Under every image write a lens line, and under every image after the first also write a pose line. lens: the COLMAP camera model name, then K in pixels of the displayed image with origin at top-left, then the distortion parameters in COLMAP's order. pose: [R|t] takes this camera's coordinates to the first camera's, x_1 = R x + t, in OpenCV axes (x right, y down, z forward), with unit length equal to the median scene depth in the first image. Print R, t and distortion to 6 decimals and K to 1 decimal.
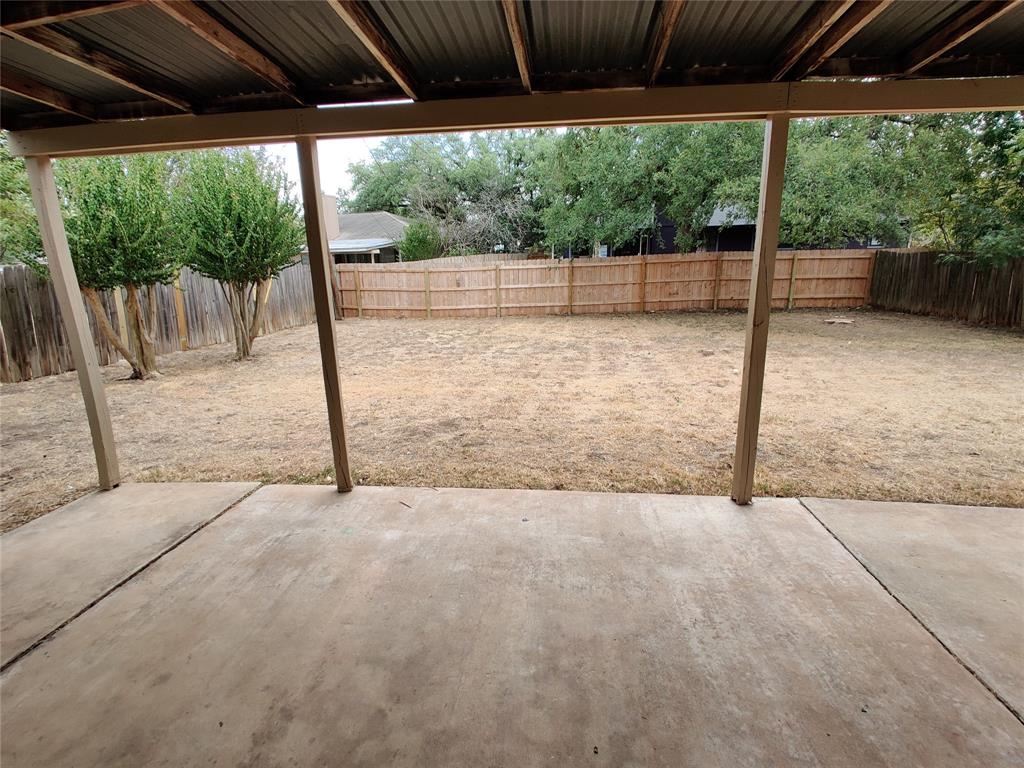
lens RADIAL K [[497.3, 0, 514.0], [0, 497.3, 409.0], [0, 0, 1]] dist [0.076172, -0.035721]
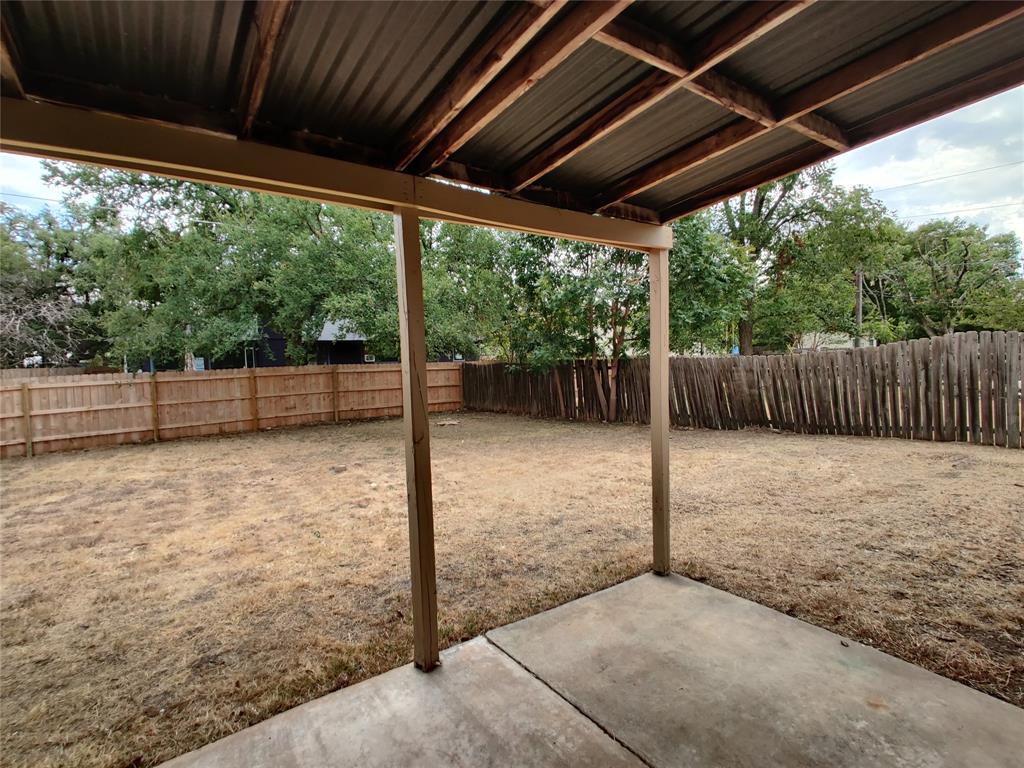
lens RADIAL K [[509.7, 0, 513.8], [0, 509.7, 370.9], [0, 0, 1]] dist [-0.017065, 0.016688]
pose [[0.750551, -0.022102, 0.660443, 0.031104], [0.211649, 0.954831, -0.208571, -0.037022], [-0.626002, 0.296325, 0.721327, 0.148492]]
